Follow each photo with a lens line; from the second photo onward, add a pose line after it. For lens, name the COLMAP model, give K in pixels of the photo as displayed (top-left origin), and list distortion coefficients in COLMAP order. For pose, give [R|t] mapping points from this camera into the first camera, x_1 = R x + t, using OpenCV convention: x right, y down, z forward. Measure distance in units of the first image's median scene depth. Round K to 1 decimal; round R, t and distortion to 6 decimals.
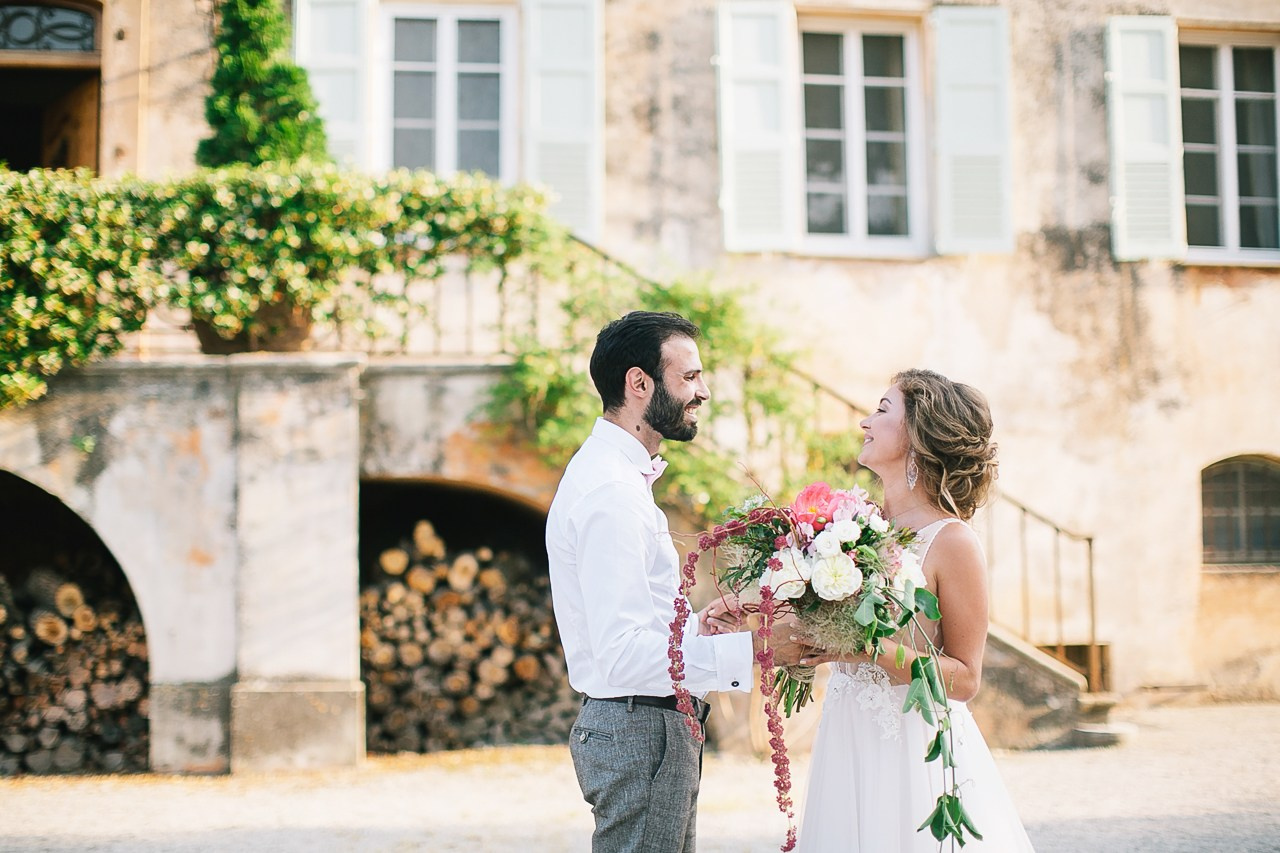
lens RADIAL K [[1910.6, 0, 640.0], [0, 1910.6, 426.5], [0, 0, 1]] dist [-0.115258, 0.034673]
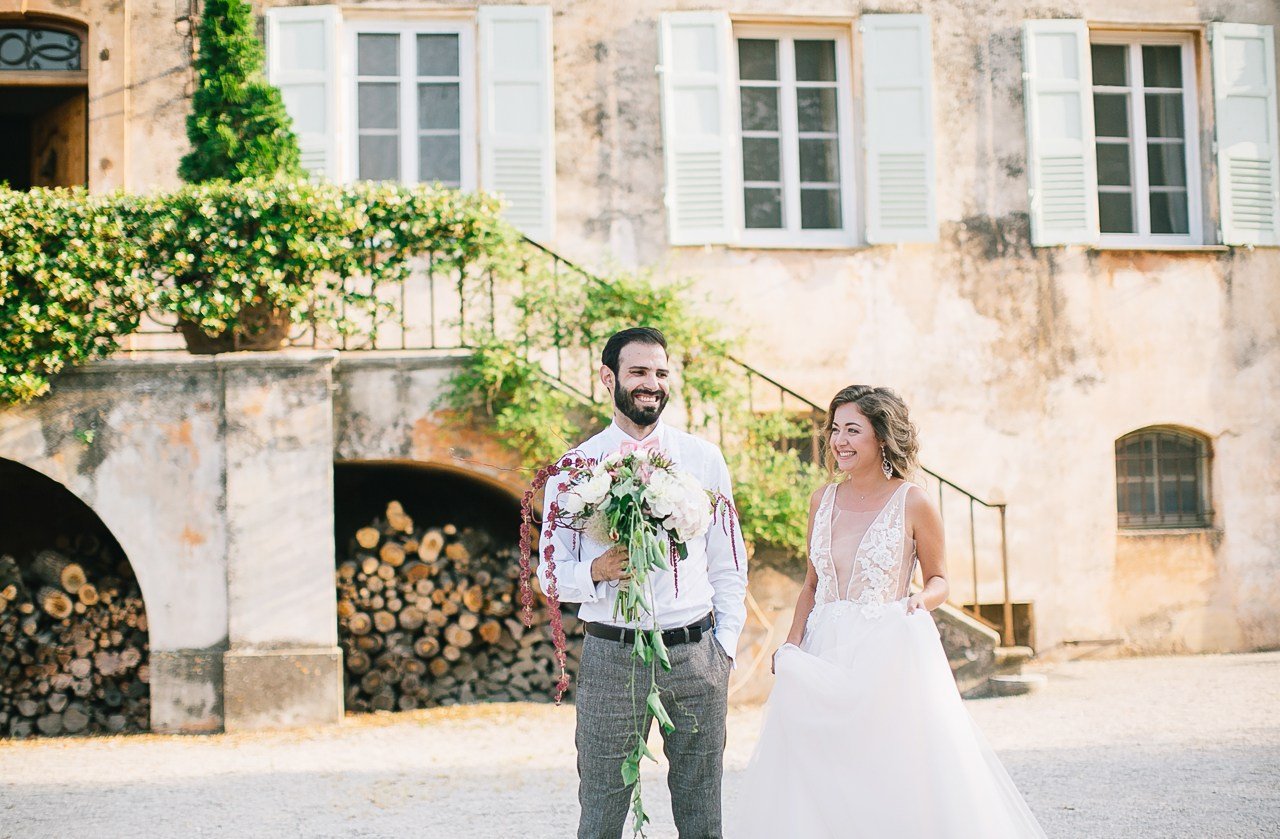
lens RADIAL K [[1909.9, 0, 640.0], [0, 1909.9, 419.5], [0, 0, 1]] dist [-0.119747, 0.033547]
pose [[0.999739, -0.017355, 0.014870, 0.013038], [0.017221, 0.999810, 0.009111, -0.004740], [-0.015026, -0.008852, 0.999848, -0.102184]]
